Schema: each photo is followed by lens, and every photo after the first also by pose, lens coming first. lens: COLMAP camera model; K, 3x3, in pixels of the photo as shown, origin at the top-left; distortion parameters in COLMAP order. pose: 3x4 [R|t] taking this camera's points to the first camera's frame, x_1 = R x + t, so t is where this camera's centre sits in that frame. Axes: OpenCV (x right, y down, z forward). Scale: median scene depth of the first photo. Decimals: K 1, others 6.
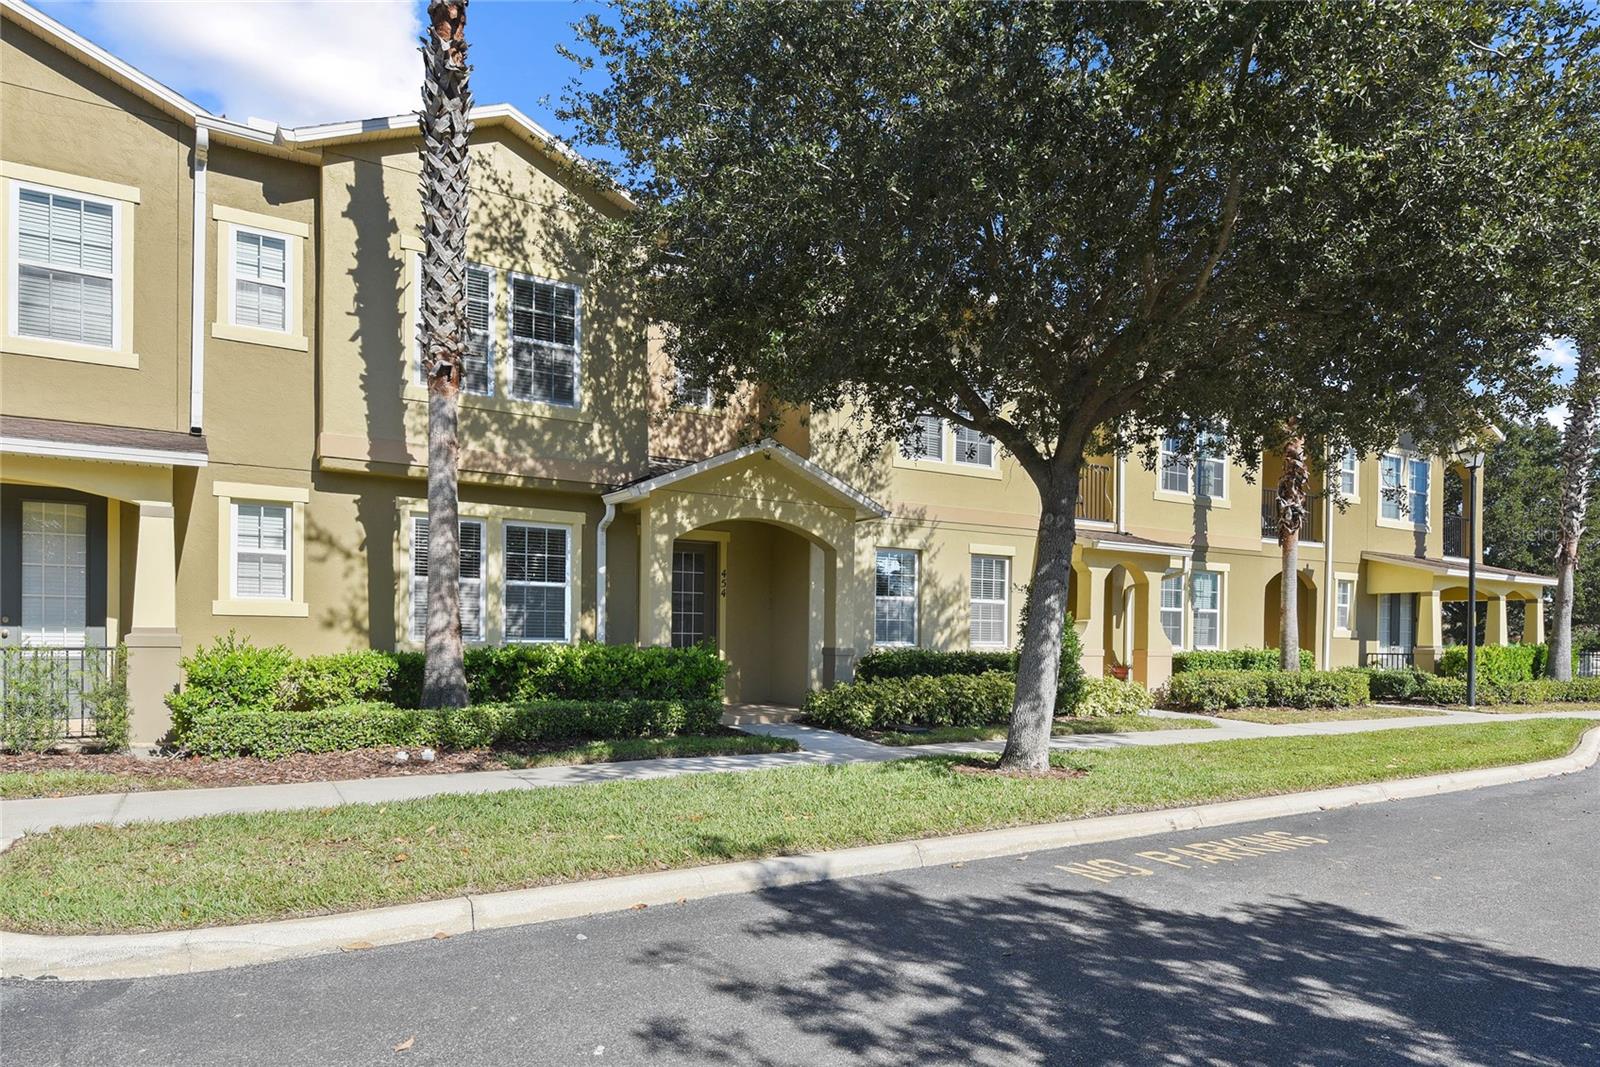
lens RADIAL K [[838.5, 0, 799.7], [0, 838.5, 659.5], [0, 0, 1]] dist [0.023197, -0.001211]
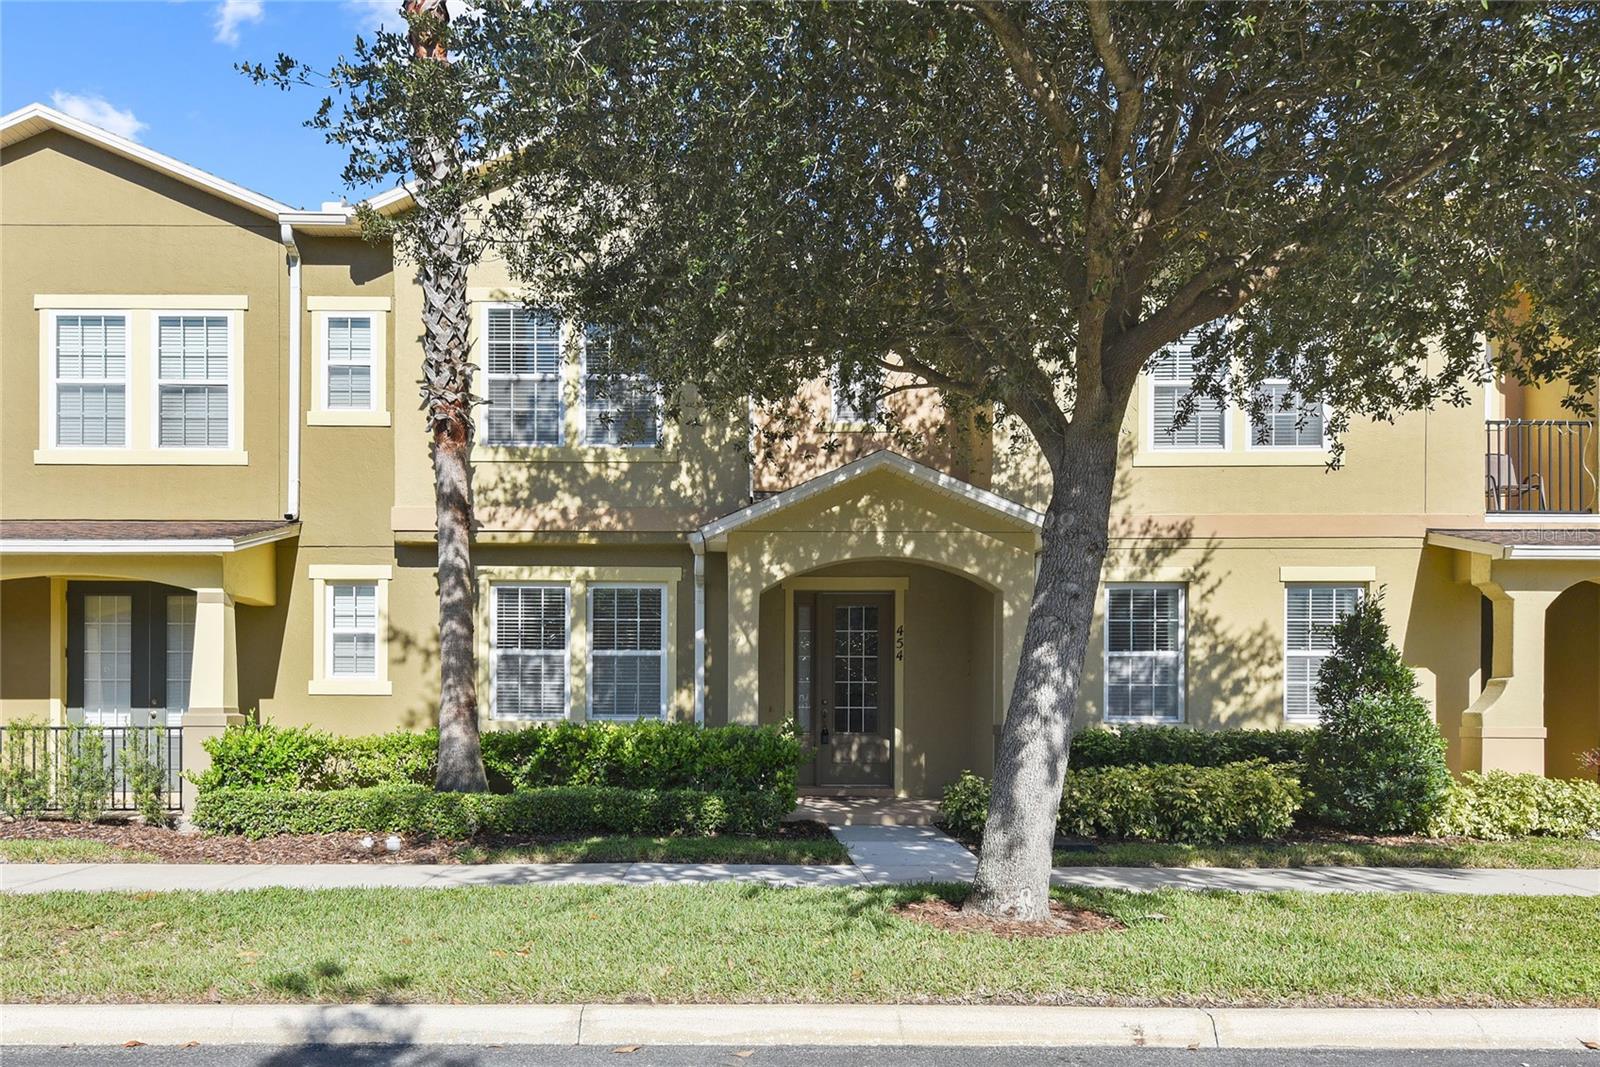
lens RADIAL K [[993.1, 0, 799.7], [0, 993.1, 727.2], [0, 0, 1]] dist [0.044642, 0.000821]
pose [[0.879233, 0.000024, -0.476392, 0.388997], [-0.005392, 0.999936, -0.009901, -0.004174], [0.476361, 0.011274, 0.879177, 0.200351]]
